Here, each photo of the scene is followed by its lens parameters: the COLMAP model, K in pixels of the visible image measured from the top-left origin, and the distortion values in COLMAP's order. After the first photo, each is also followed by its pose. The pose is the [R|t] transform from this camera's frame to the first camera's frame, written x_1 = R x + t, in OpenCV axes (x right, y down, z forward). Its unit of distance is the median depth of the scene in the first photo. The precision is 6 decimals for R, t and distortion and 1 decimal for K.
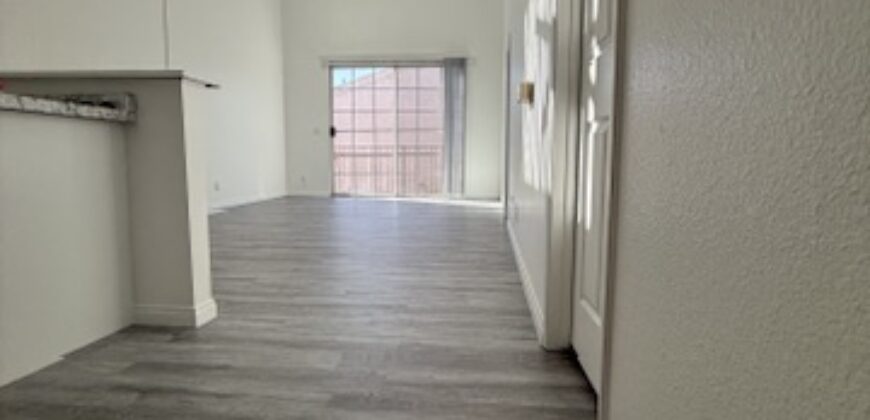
lens RADIAL K [[459.5, 0, 435.0], [0, 459.5, 210.0], [0, 0, 1]] dist [-0.002817, -0.000362]
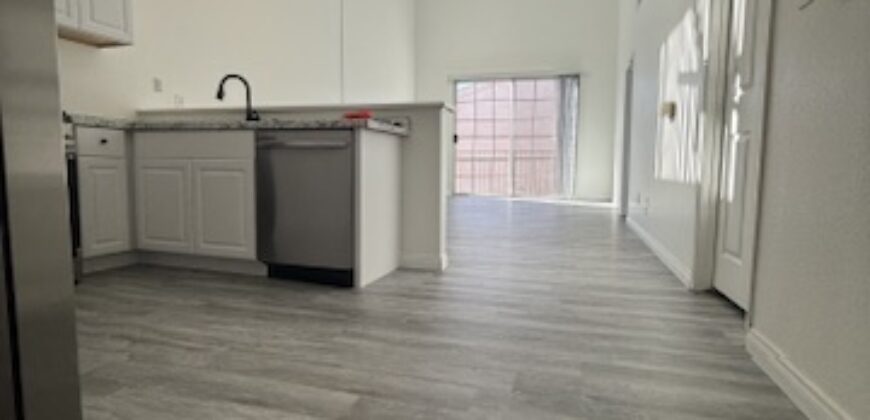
lens RADIAL K [[459.5, 0, 435.0], [0, 459.5, 210.0], [0, 0, 1]] dist [-0.002817, -0.000362]
pose [[0.984030, 0.022075, -0.176630, -0.071851], [-0.024103, 0.999666, -0.009341, 0.018618], [0.176365, 0.013449, 0.984233, -0.129623]]
